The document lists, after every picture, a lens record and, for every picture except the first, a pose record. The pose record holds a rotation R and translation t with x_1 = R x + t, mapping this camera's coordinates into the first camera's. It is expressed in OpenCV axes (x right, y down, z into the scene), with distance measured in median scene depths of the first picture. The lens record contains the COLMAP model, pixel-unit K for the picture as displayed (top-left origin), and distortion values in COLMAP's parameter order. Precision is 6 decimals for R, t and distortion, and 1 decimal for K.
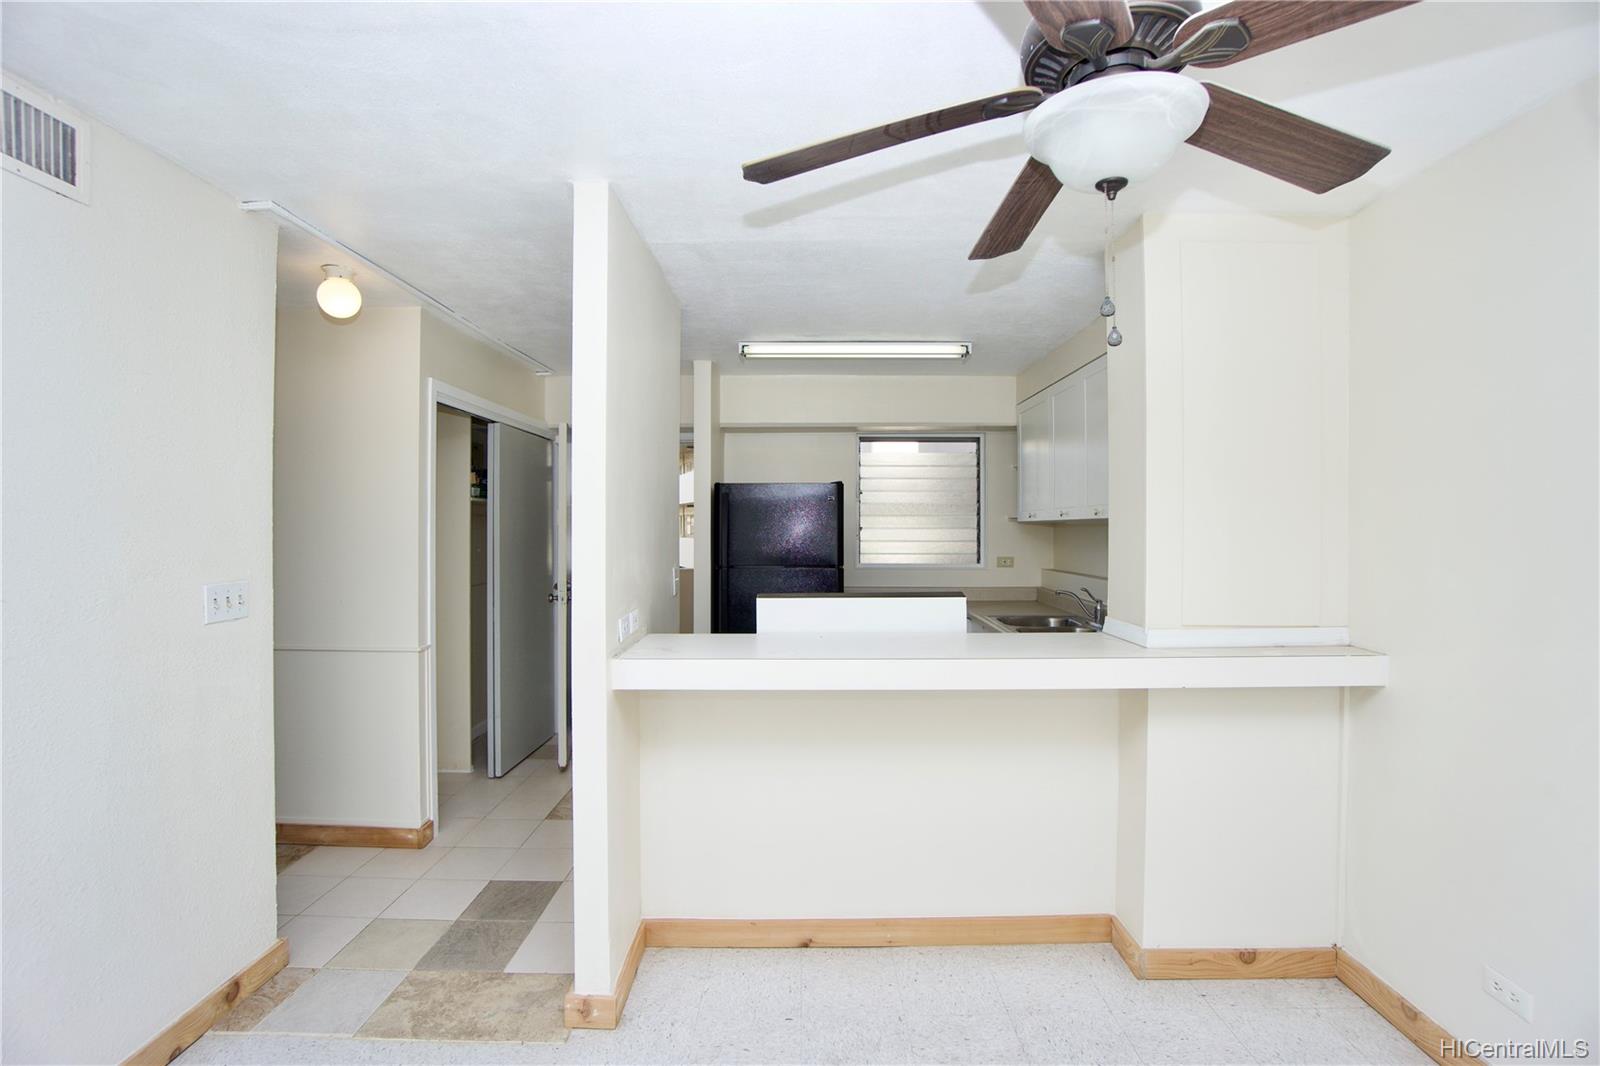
lens RADIAL K [[705.3, 0, 803.5], [0, 705.3, 522.0], [0, 0, 1]] dist [-0.024517, 0.001794]
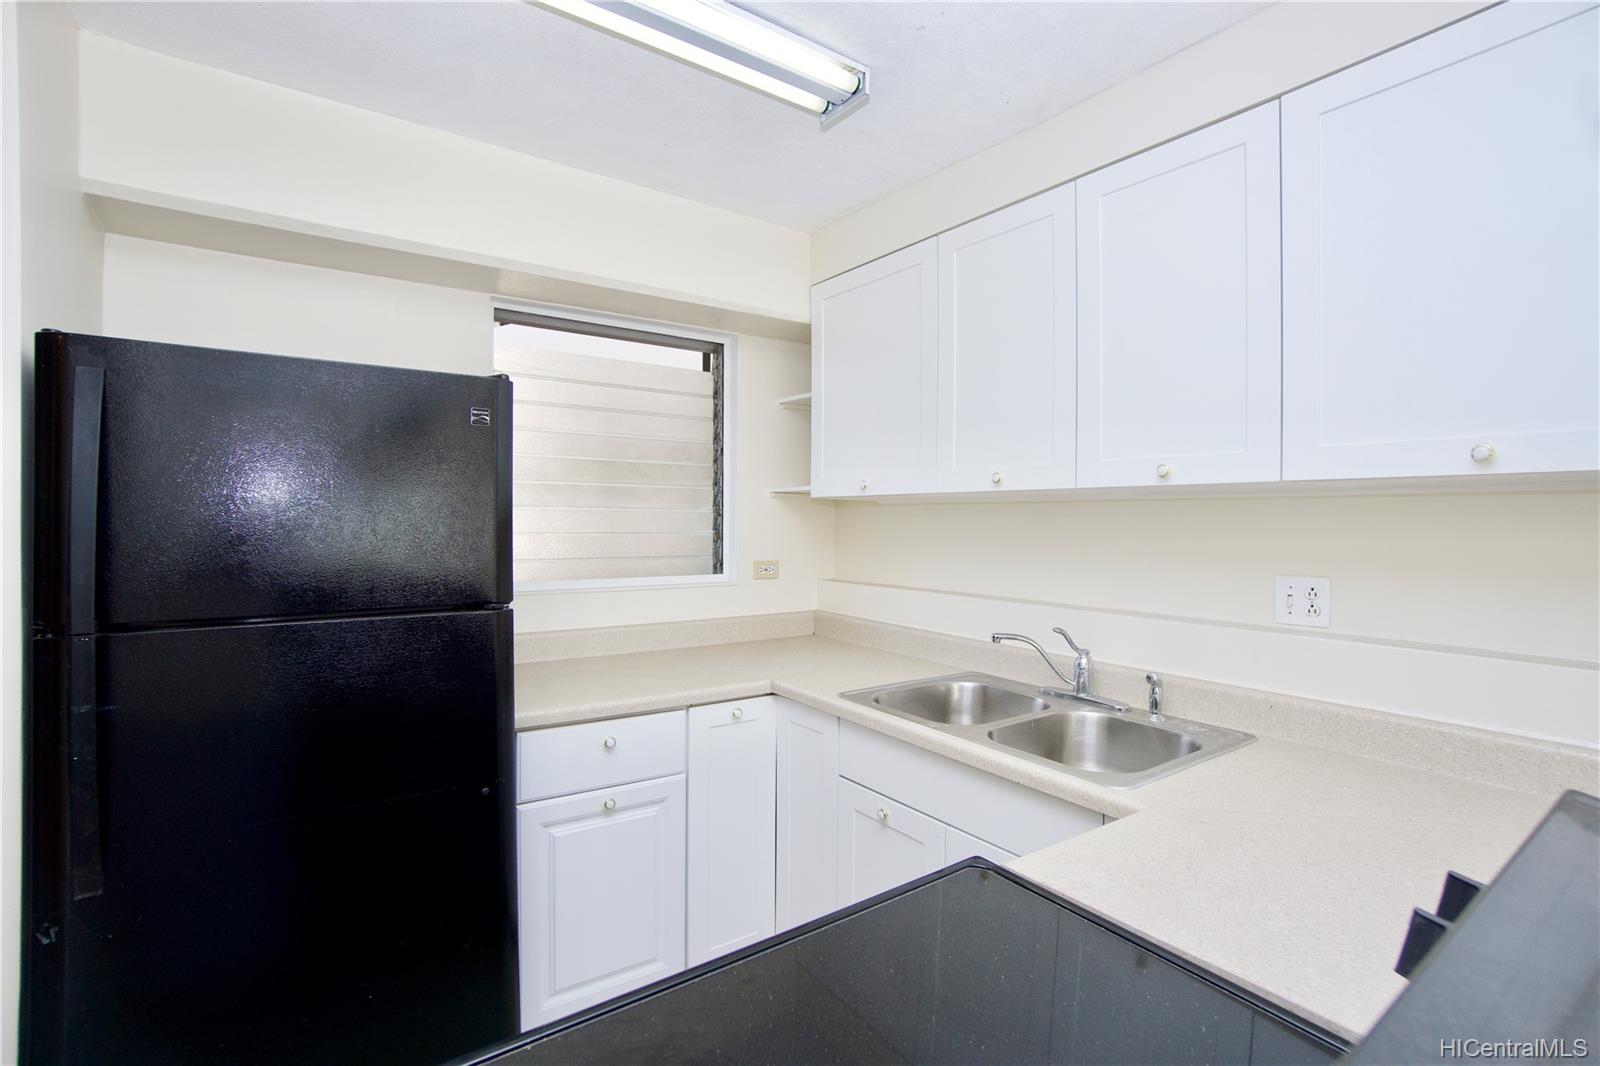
lens RADIAL K [[762.4, 0, 790.6], [0, 762.4, 525.7], [0, 0, 1]] dist [-0.011347, 0.001024]
pose [[0.810849, 0.000495, 0.585255, -0.075976], [-0.014016, 0.999729, 0.018572, 0.014518], [-0.585088, -0.023262, 0.810636, 0.725336]]
